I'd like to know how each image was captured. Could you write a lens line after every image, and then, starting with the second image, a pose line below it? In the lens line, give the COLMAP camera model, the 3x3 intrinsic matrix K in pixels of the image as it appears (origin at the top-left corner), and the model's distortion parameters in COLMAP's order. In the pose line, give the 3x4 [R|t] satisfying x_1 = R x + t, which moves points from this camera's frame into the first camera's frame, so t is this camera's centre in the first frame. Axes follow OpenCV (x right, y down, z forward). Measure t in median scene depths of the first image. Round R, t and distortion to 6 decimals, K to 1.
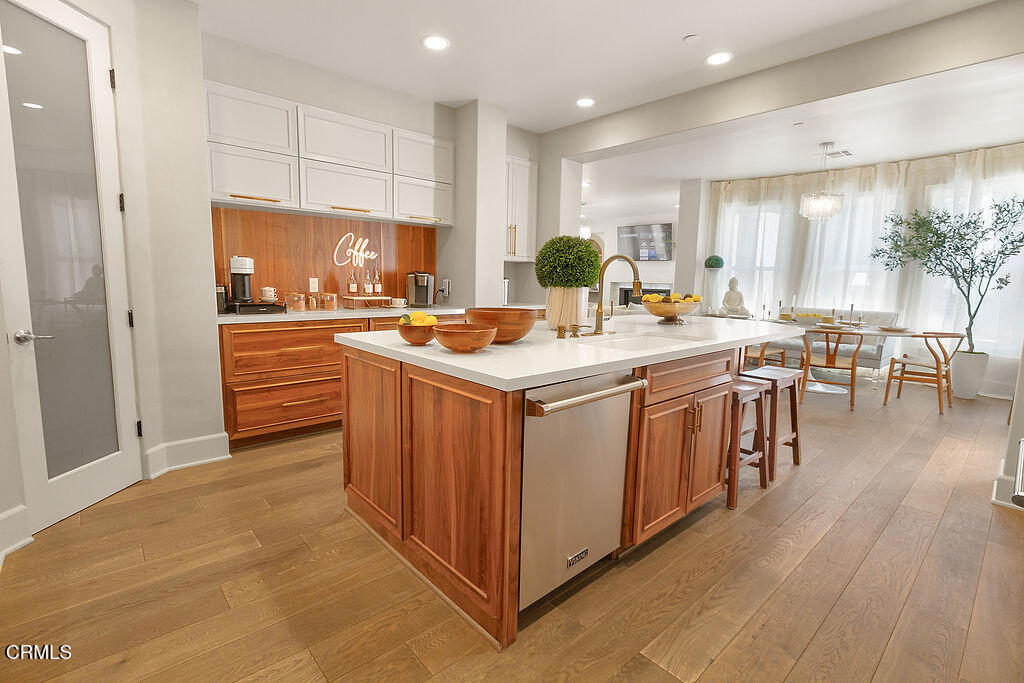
lens RADIAL K [[479.2, 0, 508.7], [0, 479.2, 336.2], [0, 0, 1]] dist [-0.002608, -0.000907]
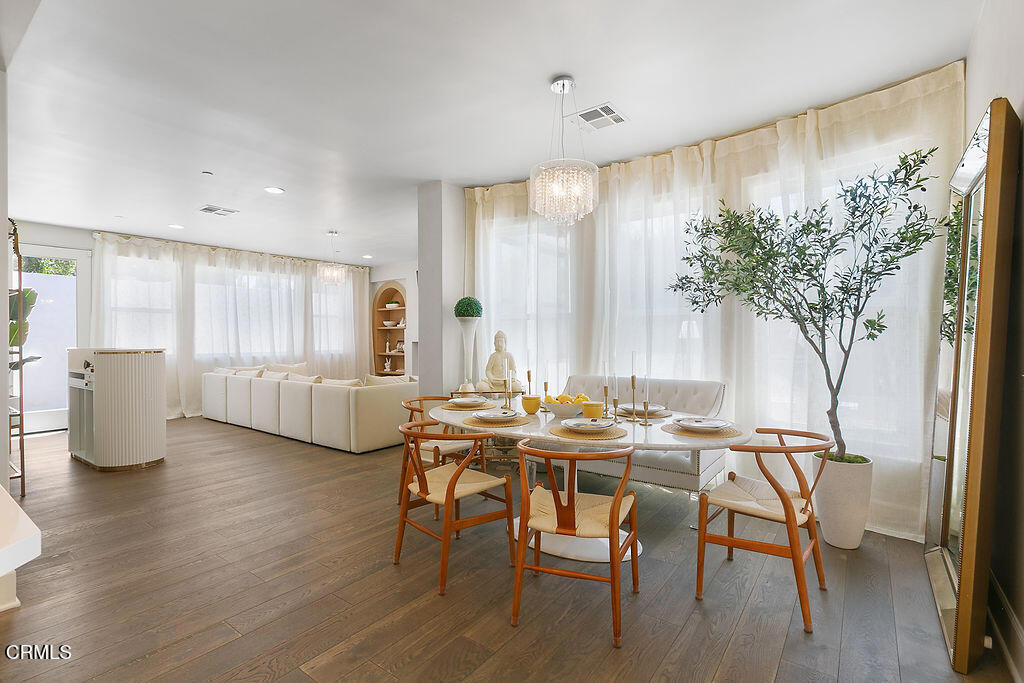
lens RADIAL K [[479.2, 0, 508.7], [0, 479.2, 336.2], [0, 0, 1]] dist [-0.002608, -0.000907]
pose [[0.979666, -0.026663, 0.198858, 0.486709], [0.050976, 0.991684, -0.118168, -0.055623], [-0.194053, 0.125903, 0.972878, 0.519993]]
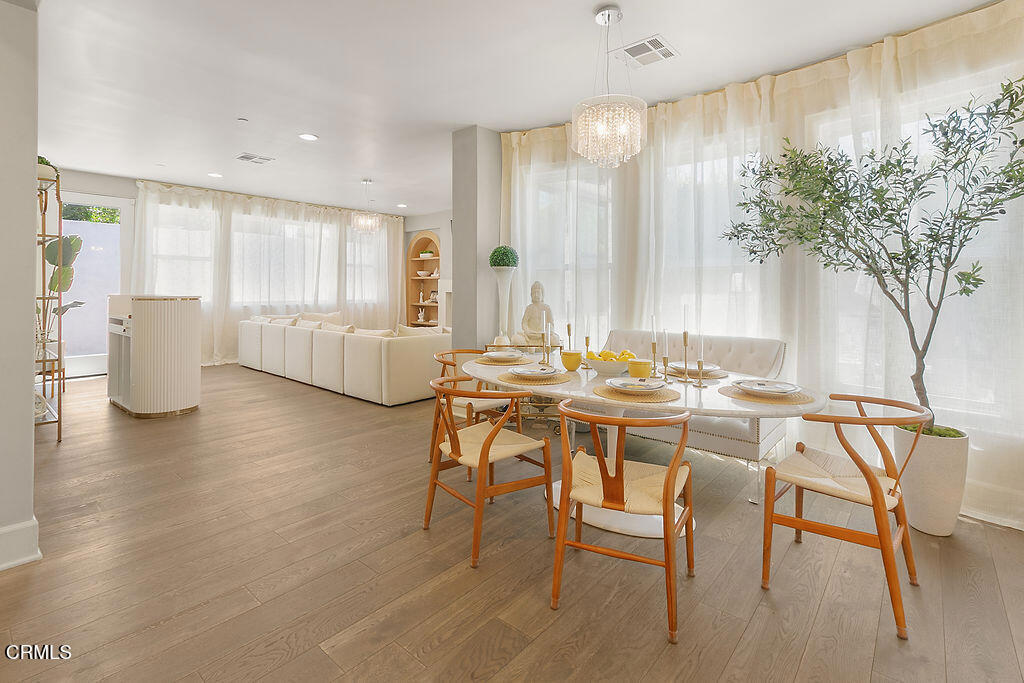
lens RADIAL K [[483.6, 0, 506.3], [0, 483.6, 283.4], [0, 0, 1]] dist [-0.000098, -0.000258]
pose [[0.991941, -0.015046, 0.125808, 0.486877], [0.031588, 0.990939, -0.130547, -0.057924], [-0.122704, 0.133469, 0.983428, 0.550976]]
